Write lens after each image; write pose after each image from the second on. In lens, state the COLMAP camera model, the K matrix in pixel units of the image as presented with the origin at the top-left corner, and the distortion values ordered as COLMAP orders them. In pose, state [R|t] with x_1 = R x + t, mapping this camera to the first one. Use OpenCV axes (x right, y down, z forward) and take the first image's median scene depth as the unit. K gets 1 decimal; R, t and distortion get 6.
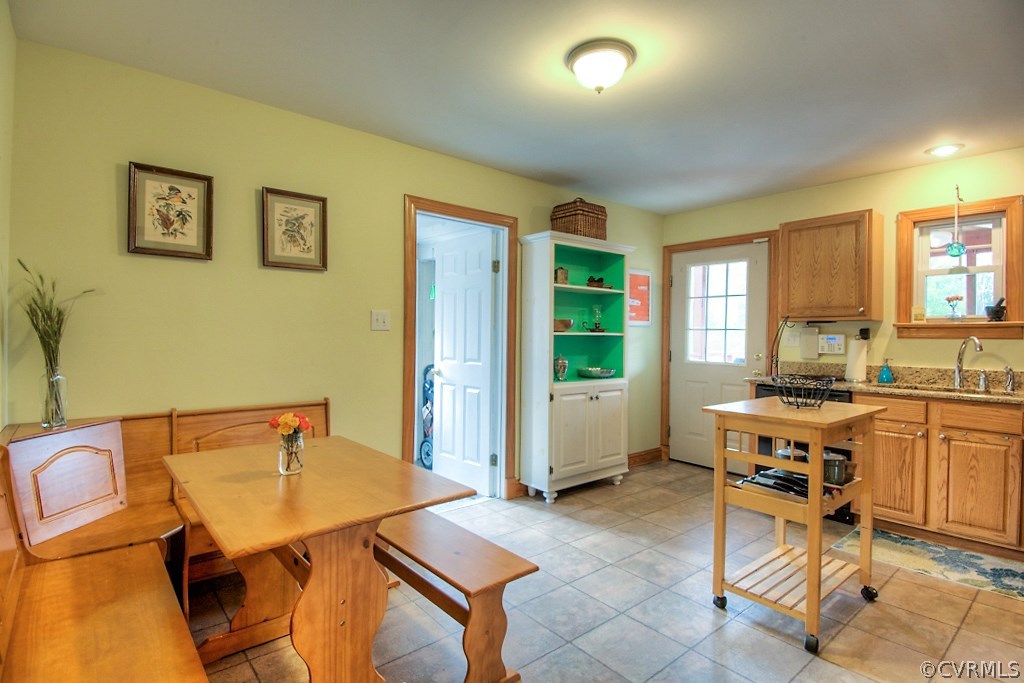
lens RADIAL K [[488.3, 0, 508.1], [0, 488.3, 339.1], [0, 0, 1]] dist [0.034954, -0.035042]
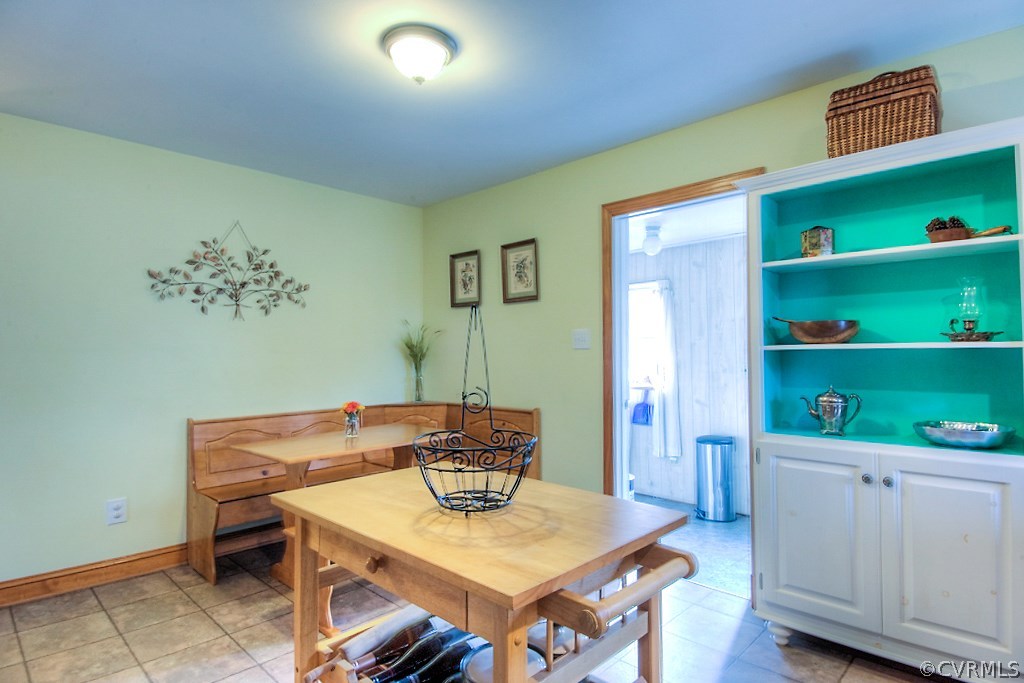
lens RADIAL K [[557.4, 0, 512.0], [0, 557.4, 341.5], [0, 0, 1]] dist [0.053968, -0.043048]
pose [[0.109719, -0.032508, -0.993431, 0.976584], [-0.001037, 0.999461, -0.032820, 0.004404], [0.993962, 0.004632, 0.109626, 0.826542]]
